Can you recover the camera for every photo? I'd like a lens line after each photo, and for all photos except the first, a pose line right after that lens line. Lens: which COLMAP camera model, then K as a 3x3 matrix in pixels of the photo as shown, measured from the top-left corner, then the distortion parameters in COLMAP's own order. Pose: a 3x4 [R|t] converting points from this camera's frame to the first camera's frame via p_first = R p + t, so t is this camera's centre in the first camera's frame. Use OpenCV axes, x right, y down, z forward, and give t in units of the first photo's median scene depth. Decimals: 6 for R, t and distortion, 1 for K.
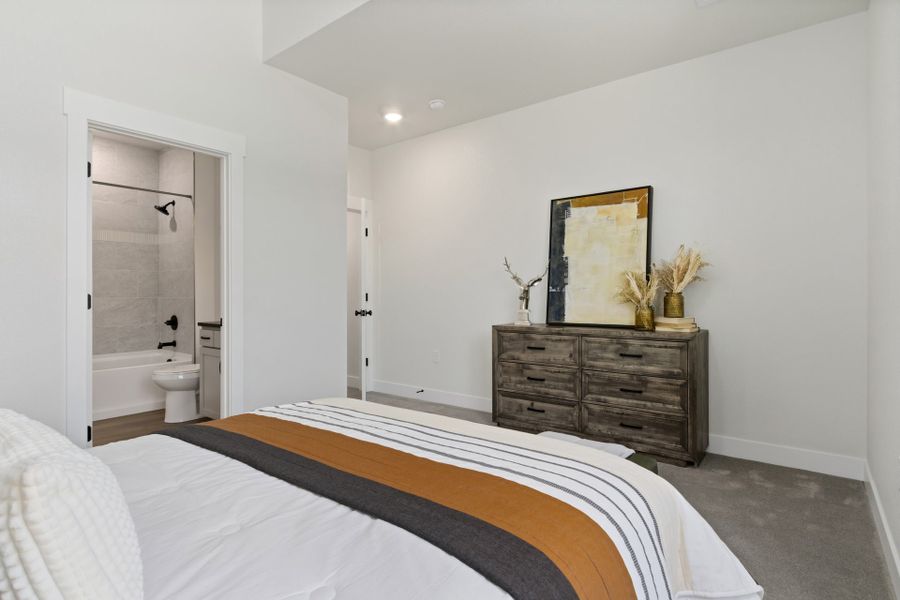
lens RADIAL K [[465.5, 0, 450.4], [0, 465.5, 299.0], [0, 0, 1]] dist [0.000894, 0.000658]
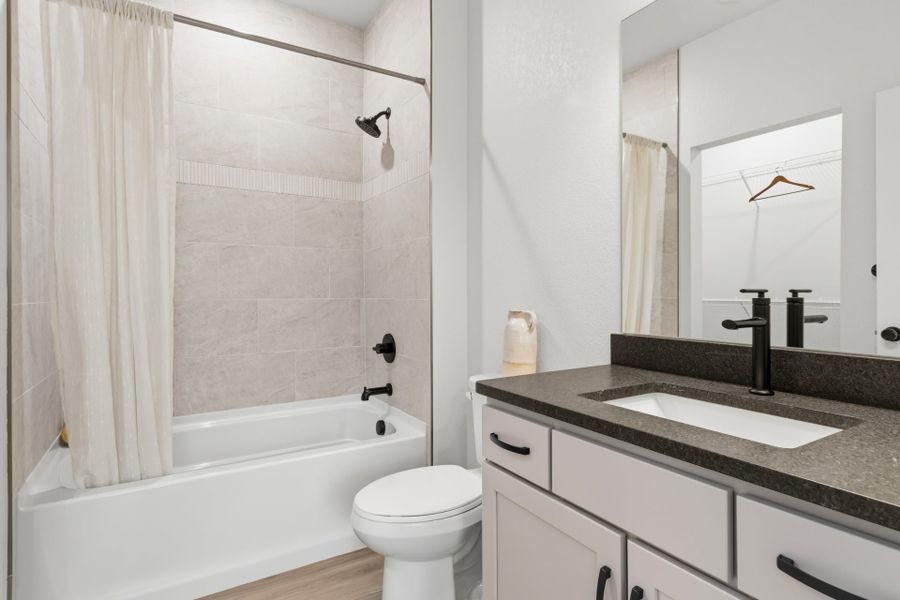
lens RADIAL K [[465.5, 0, 452.9], [0, 465.5, 300.7], [0, 0, 1]] dist [0.000894, 0.000658]
pose [[0.936122, 0.004935, -0.351642, -0.350564], [-0.002315, 0.999966, 0.007871, -0.005228], [0.351669, -0.006554, 0.936102, 0.550894]]
